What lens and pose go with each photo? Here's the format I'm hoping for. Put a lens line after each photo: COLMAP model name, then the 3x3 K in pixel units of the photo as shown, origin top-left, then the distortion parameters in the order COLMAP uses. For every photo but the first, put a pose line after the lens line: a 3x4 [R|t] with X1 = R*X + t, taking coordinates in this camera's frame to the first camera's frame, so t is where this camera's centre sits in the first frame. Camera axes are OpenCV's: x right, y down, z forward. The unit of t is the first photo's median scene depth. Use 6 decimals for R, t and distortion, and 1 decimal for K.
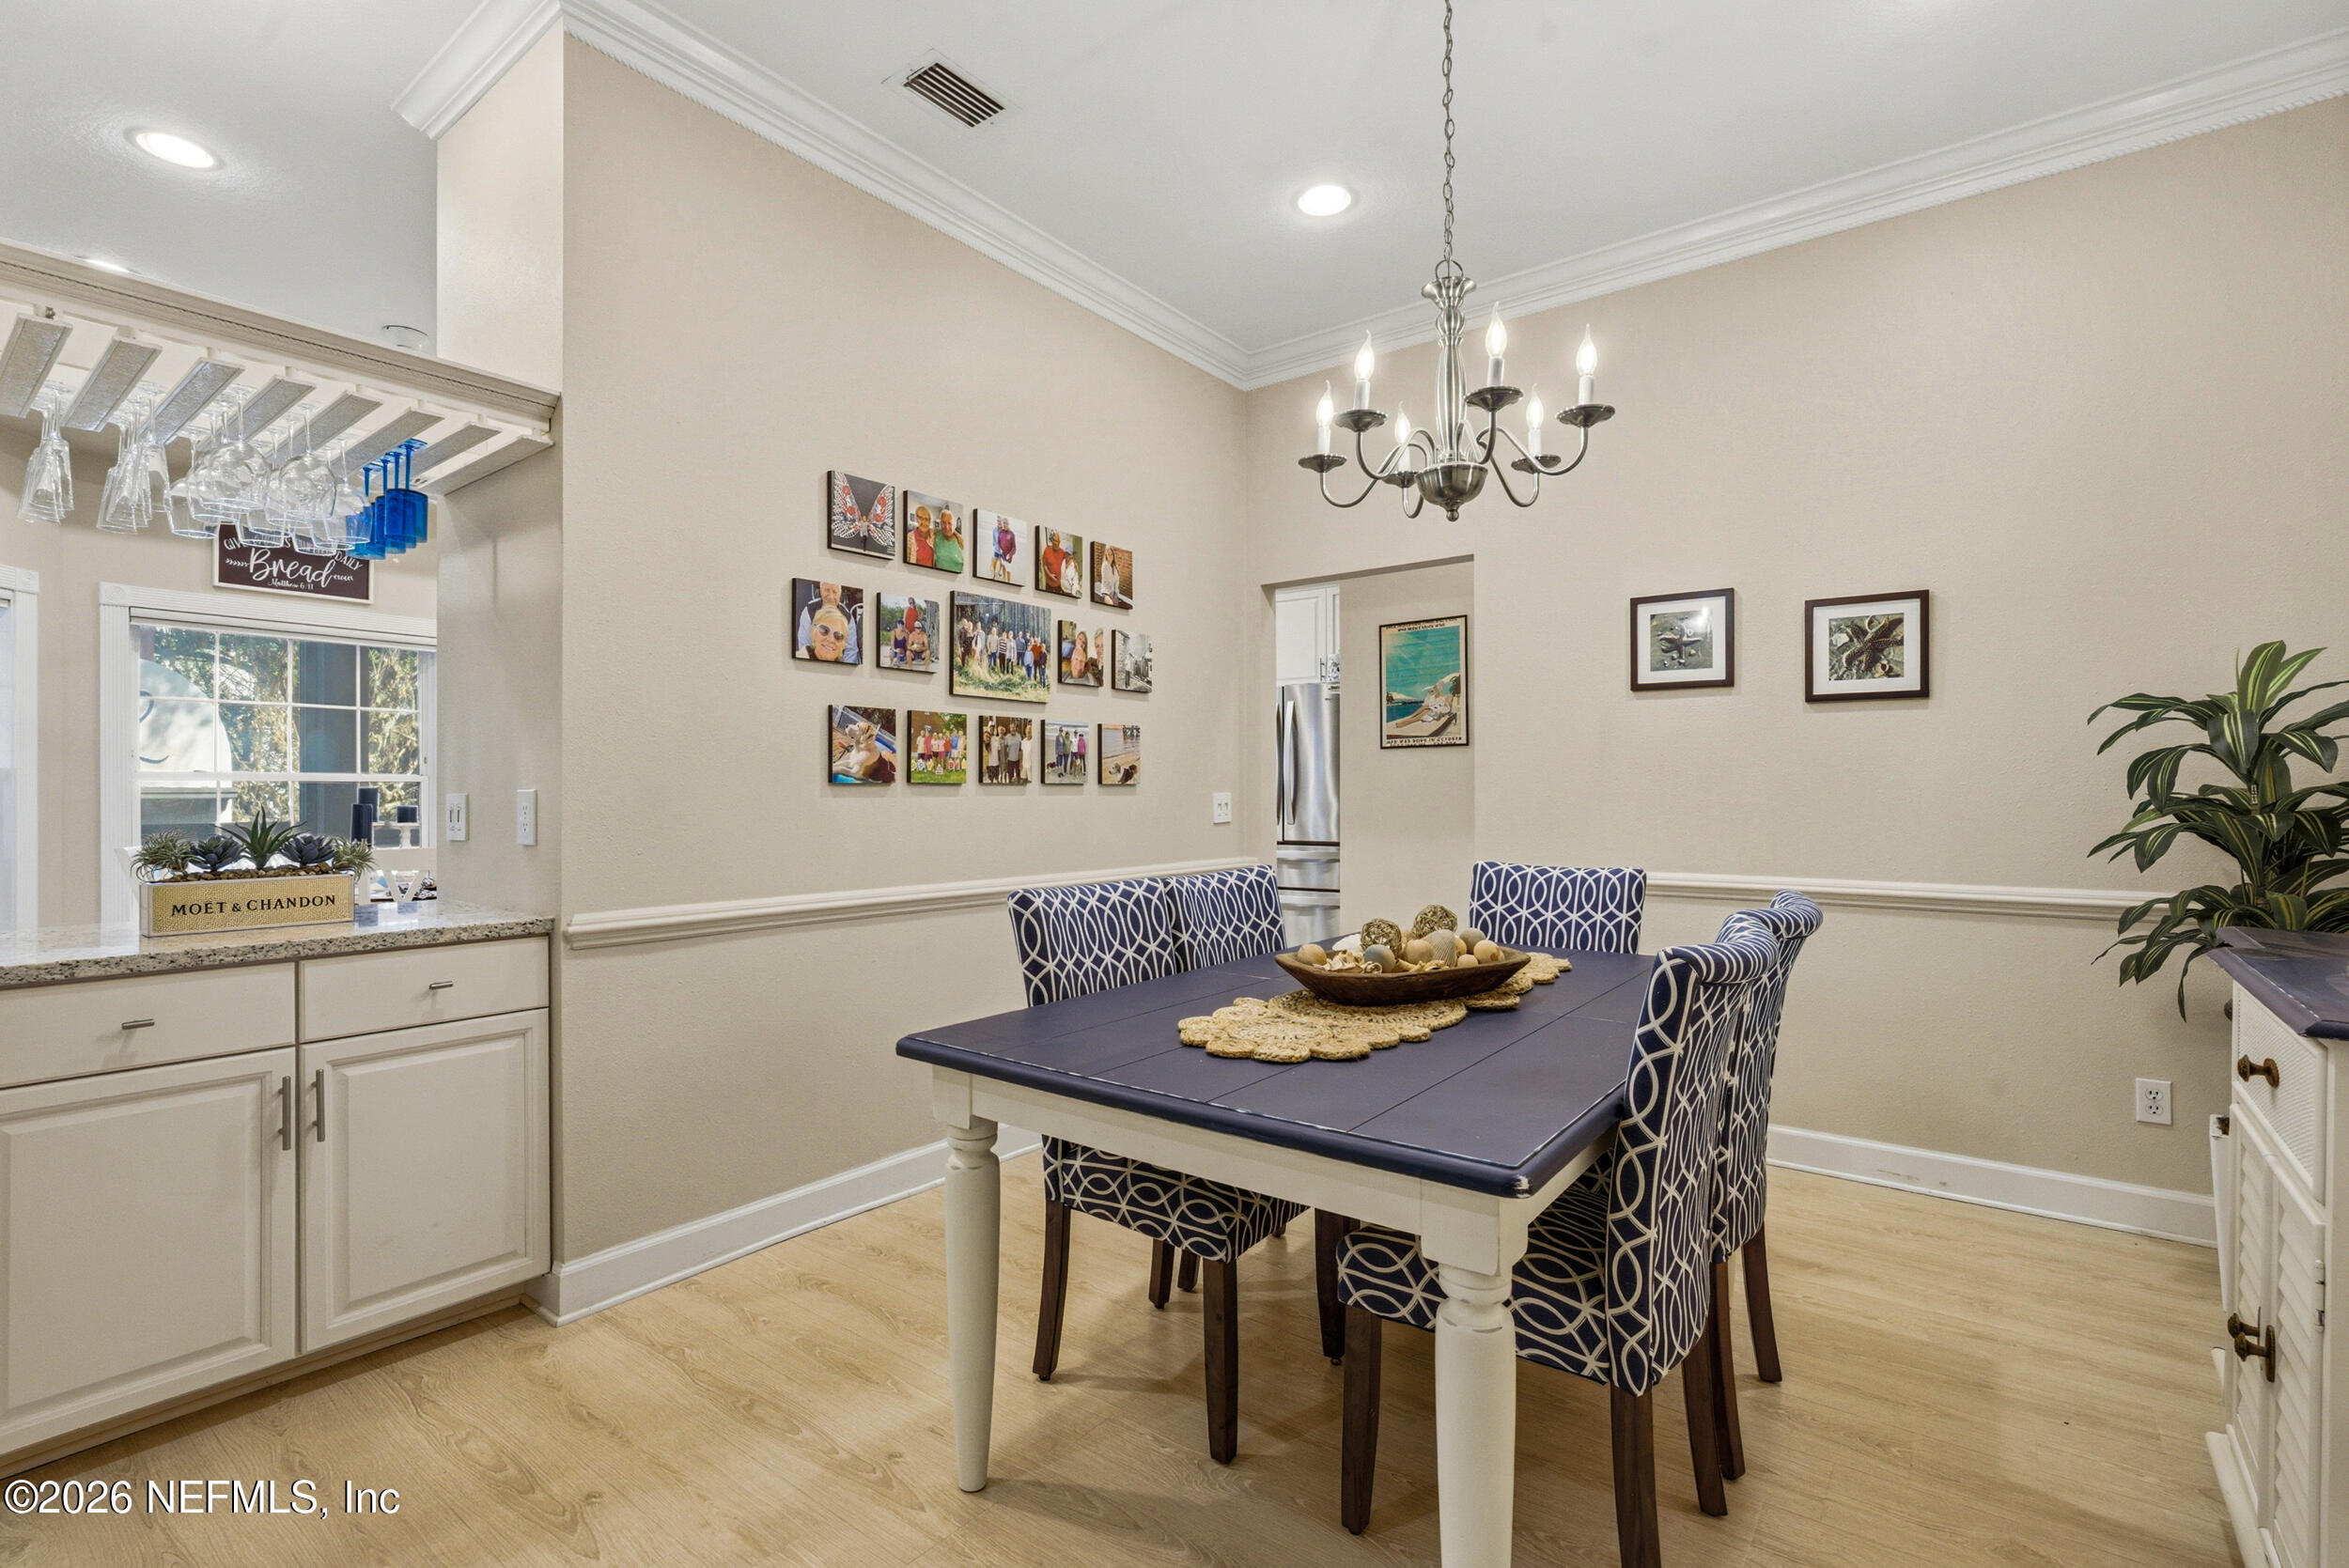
lens RADIAL K [[1059.8, 0, 1162.6], [0, 1059.8, 804.8], [0, 0, 1]] dist [-0.018419, 0.009304]
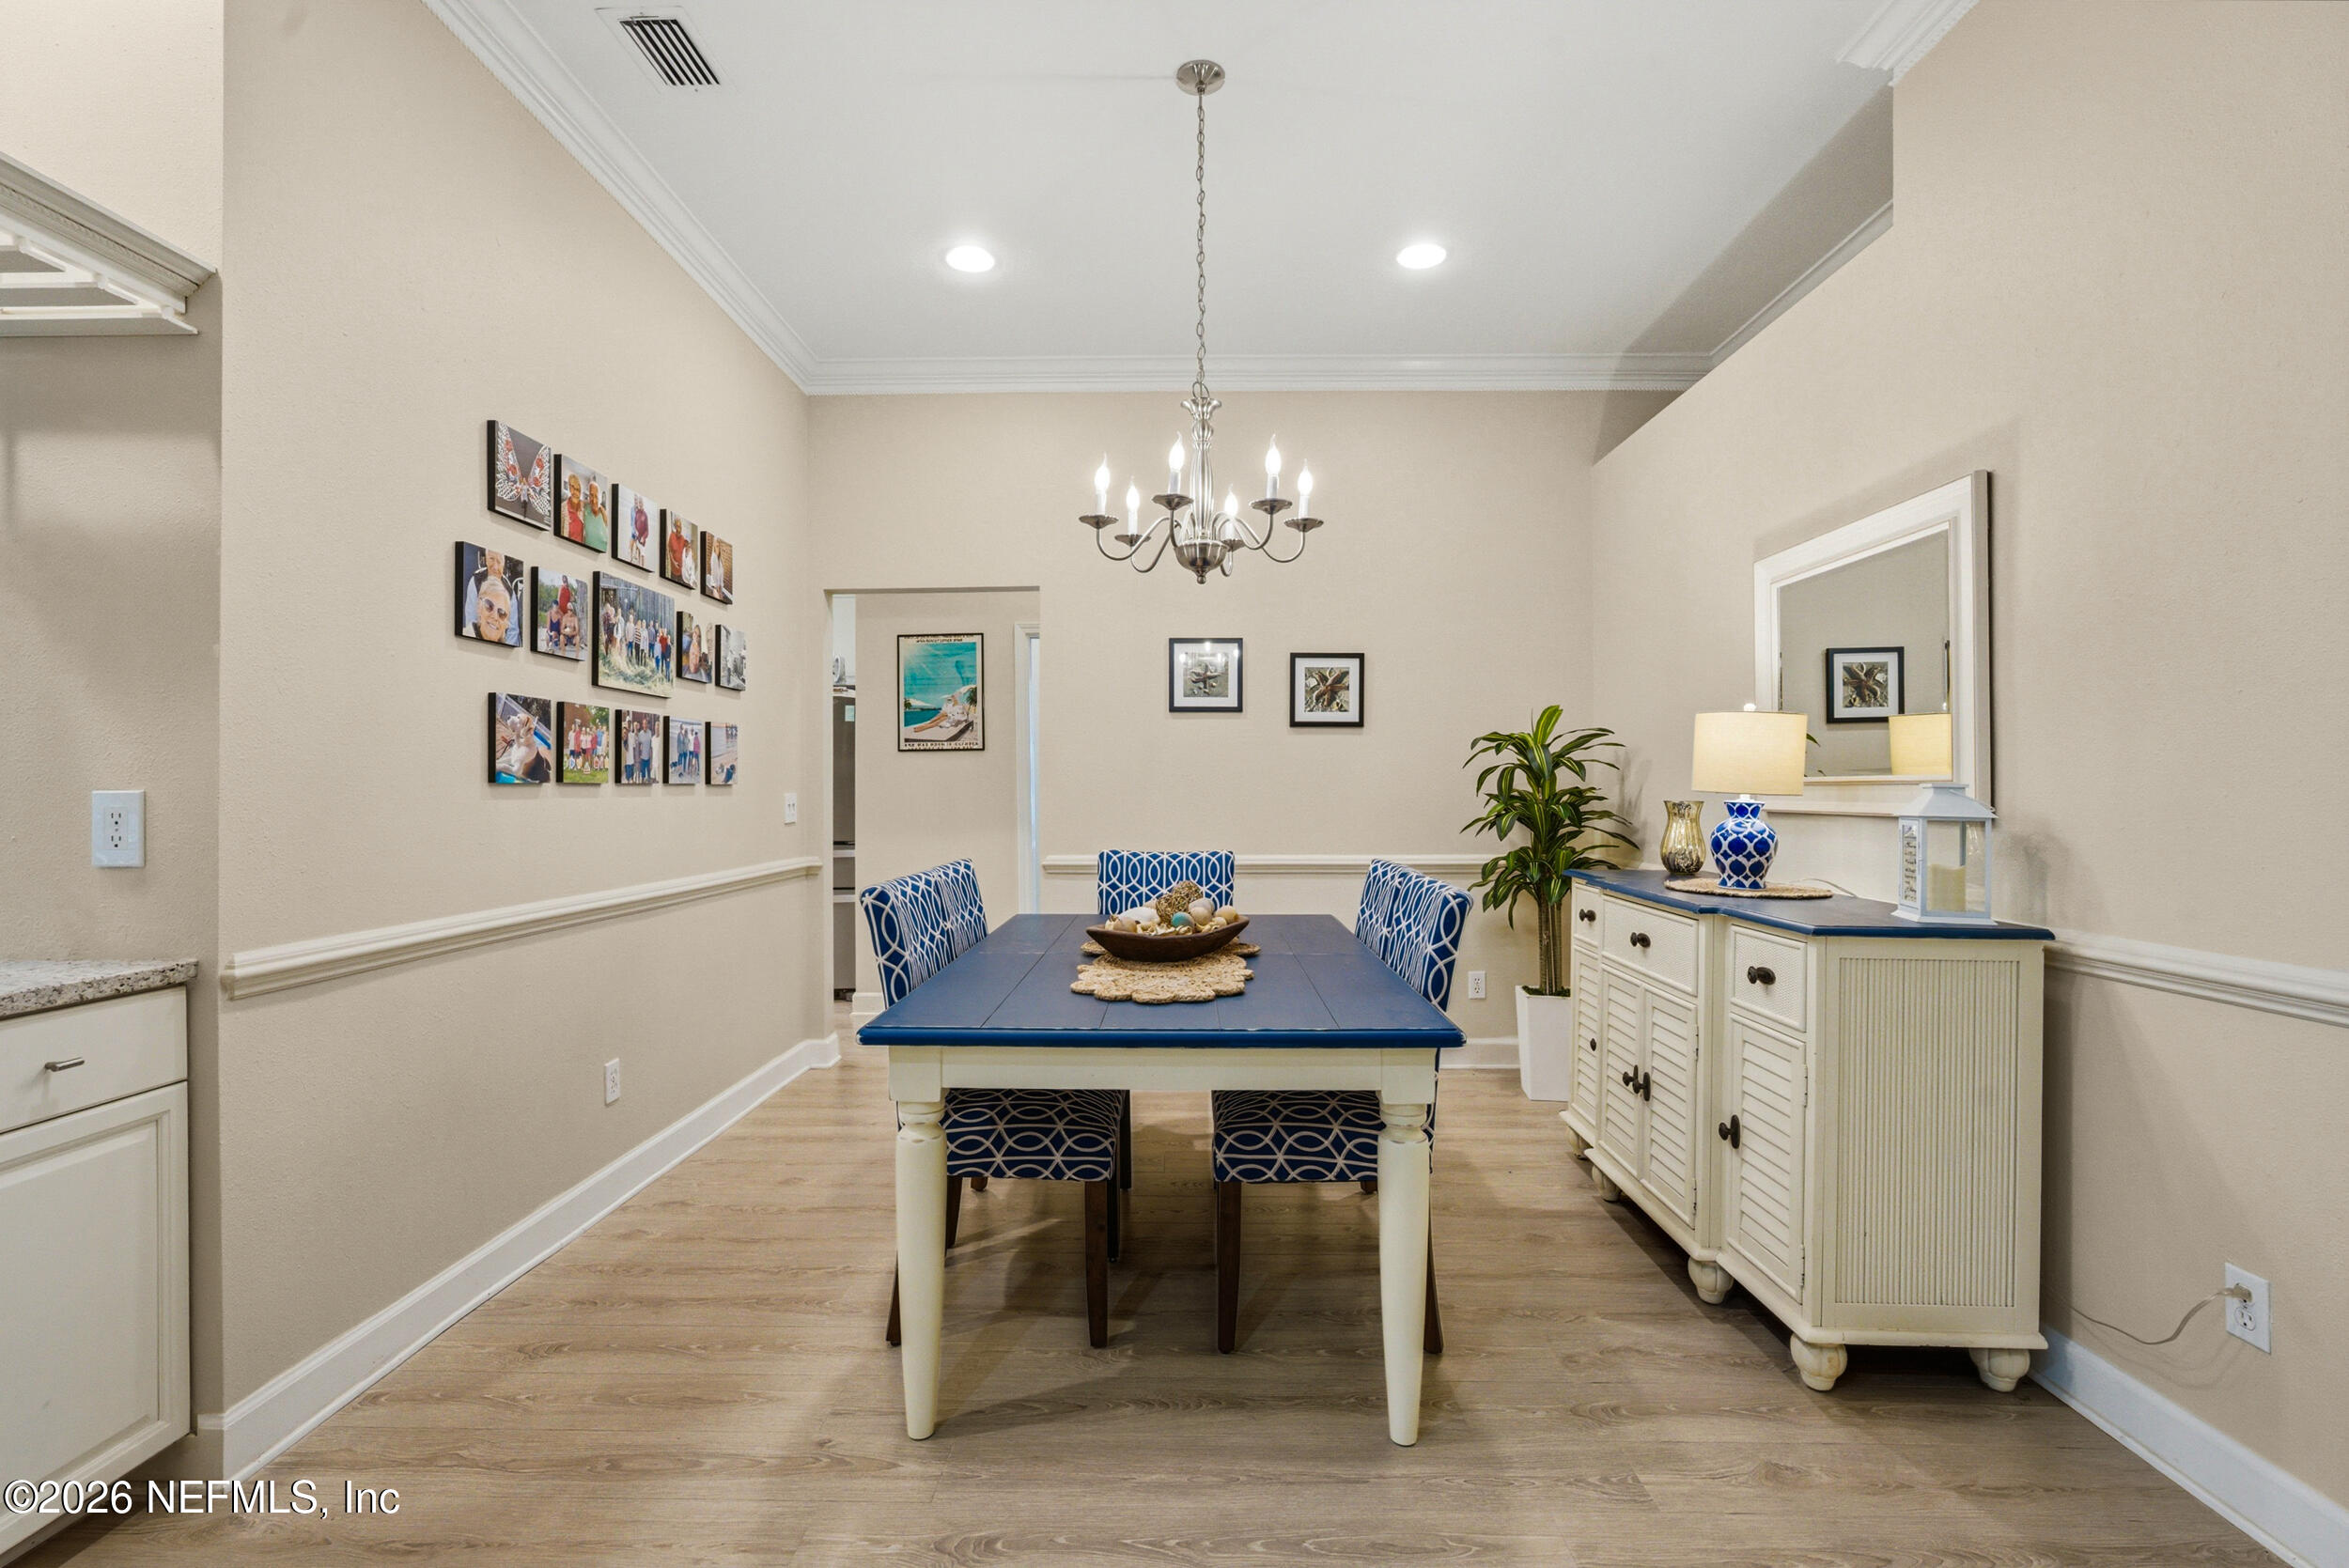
lens RADIAL K [[1059.8, 0, 1147.6], [0, 1059.8, 806.9], [0, 0, 1]] dist [-0.018419, 0.009304]
pose [[0.808875, -0.008710, 0.587916, -0.384477], [0.007016, 0.999962, 0.005161, -0.001719], [-0.587939, -0.000050, 0.808905, -0.008585]]
